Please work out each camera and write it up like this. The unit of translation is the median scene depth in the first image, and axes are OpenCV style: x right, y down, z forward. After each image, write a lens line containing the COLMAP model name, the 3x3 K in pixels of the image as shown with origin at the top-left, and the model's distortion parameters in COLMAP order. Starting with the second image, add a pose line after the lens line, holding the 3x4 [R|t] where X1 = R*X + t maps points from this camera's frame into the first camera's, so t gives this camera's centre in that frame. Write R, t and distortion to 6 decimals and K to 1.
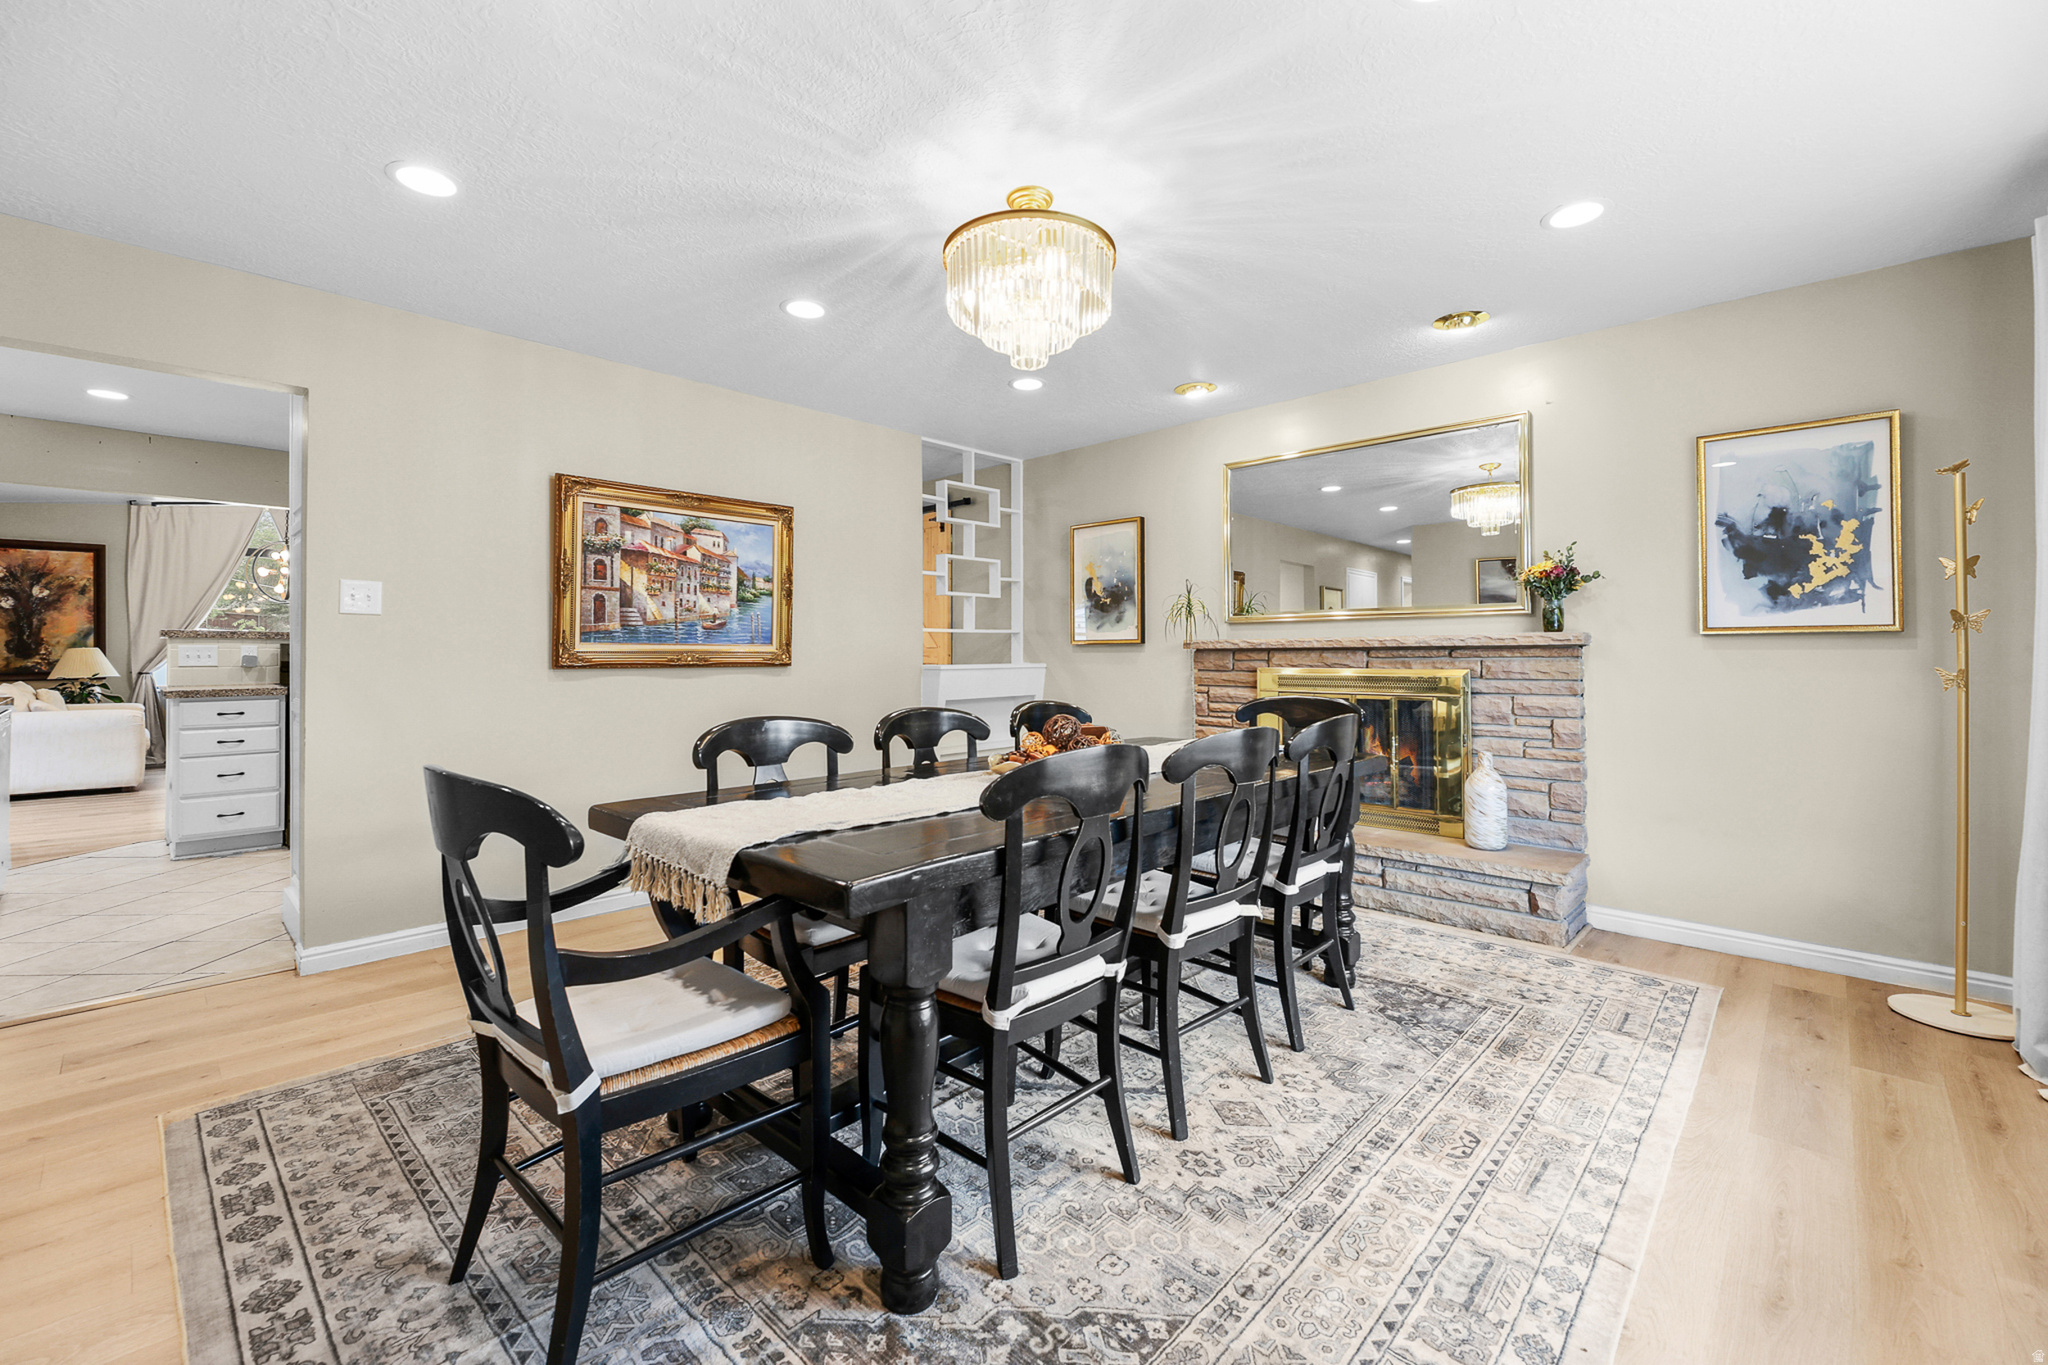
lens RADIAL K [[850.7, 0, 1027.3], [0, 850.7, 641.9], [0, 0, 1]] dist [0.000550, -0.004146]
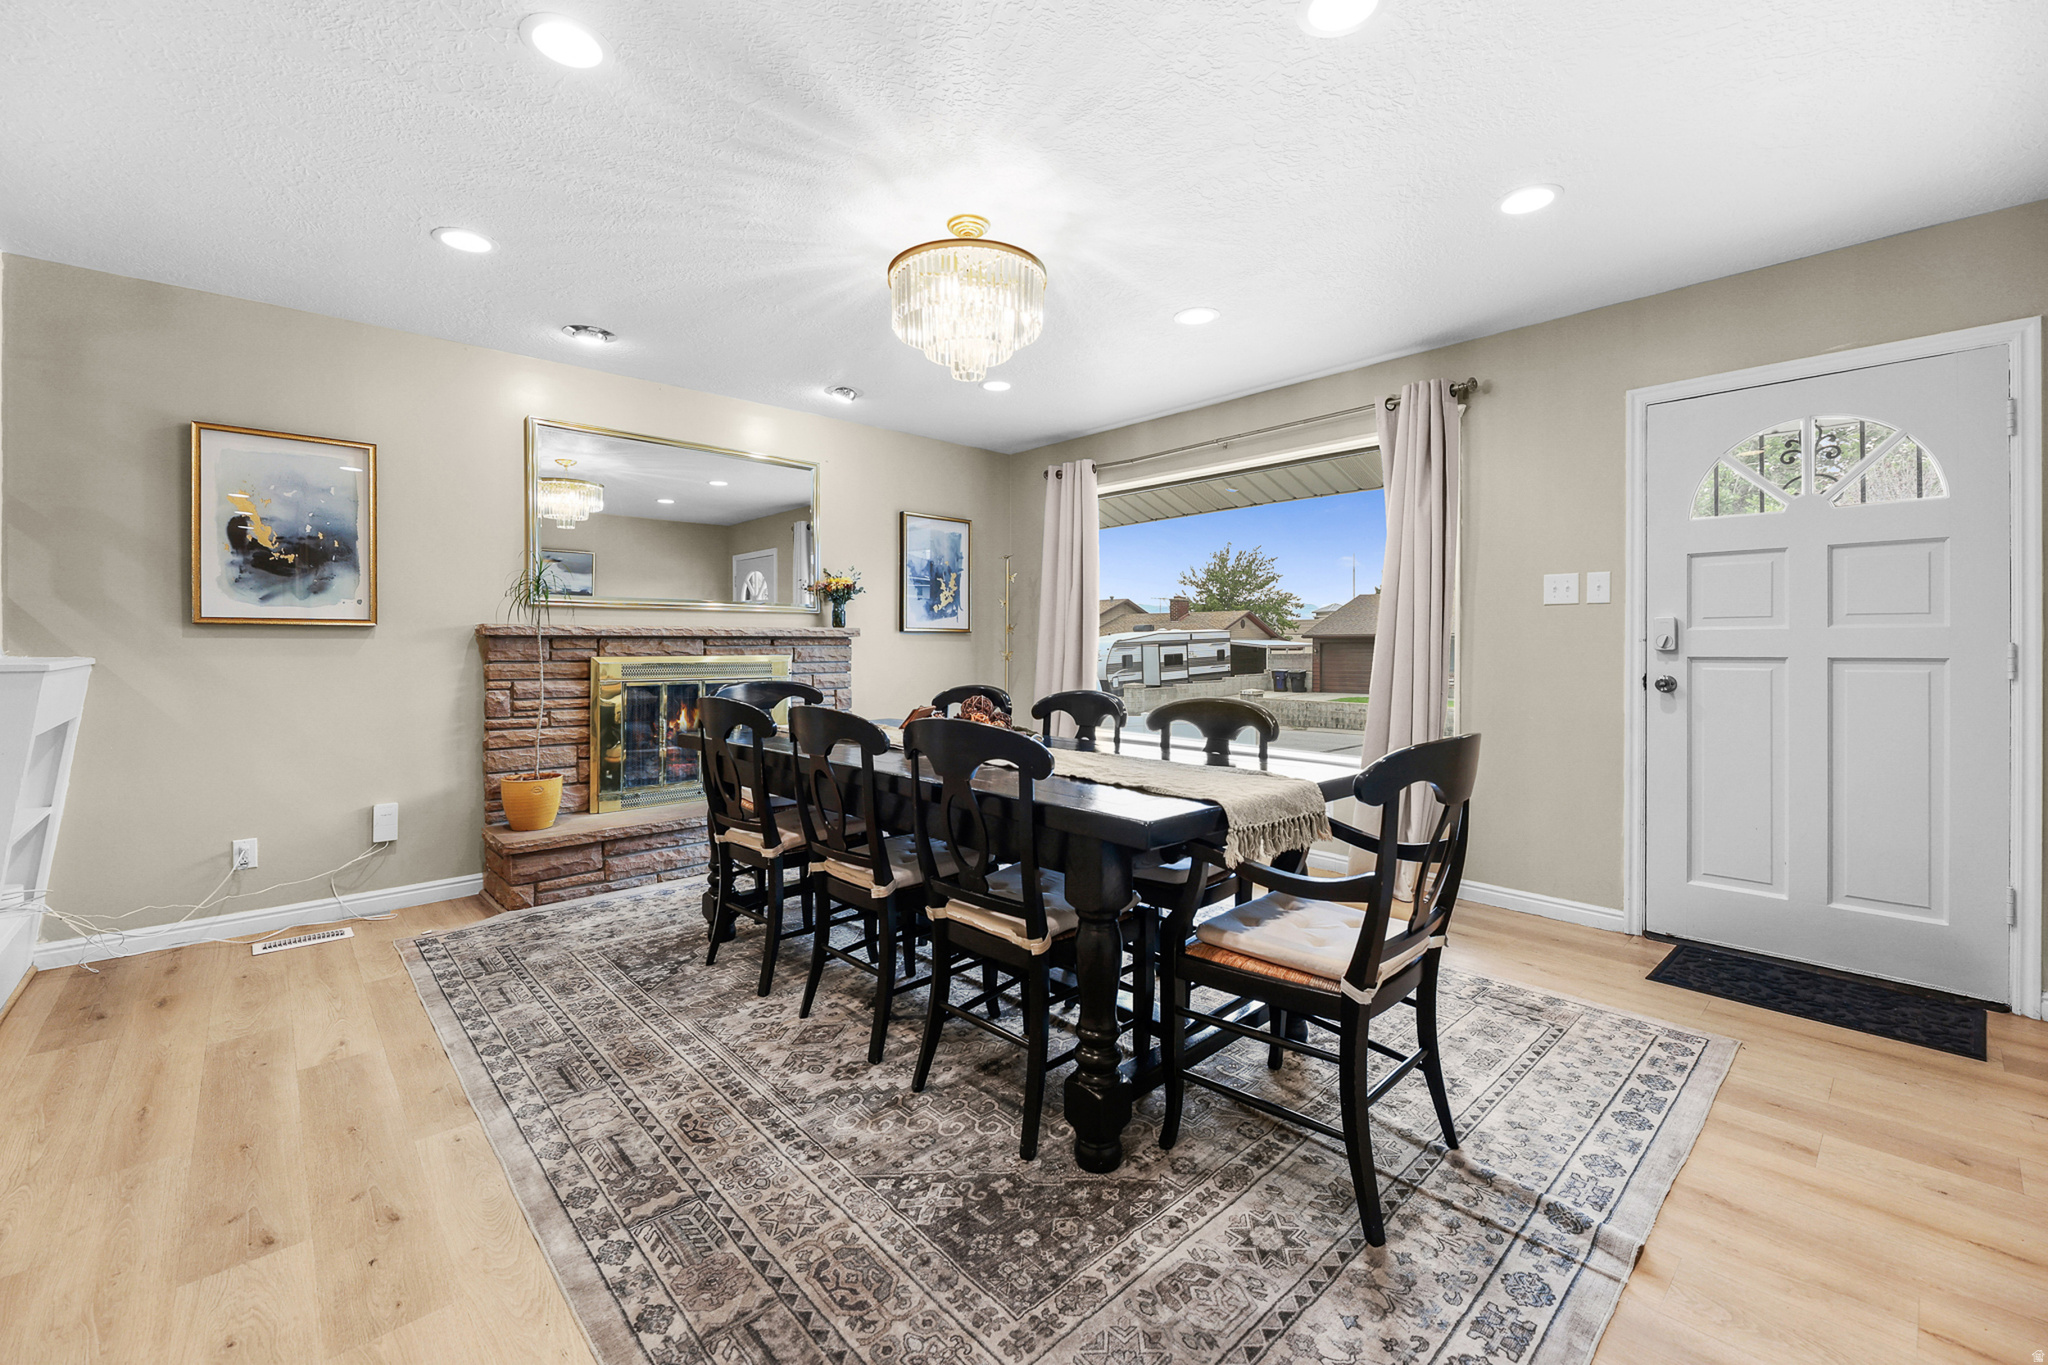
lens RADIAL K [[850.7, 0, 1027.3], [0, 850.7, 641.9], [0, 0, 1]] dist [0.000550, -0.004146]
pose [[0.059690, 0.004534, 0.998207, -0.742786], [-0.017664, 0.999838, -0.003485, 0.011141], [-0.998061, -0.017425, 0.059760, 0.586764]]
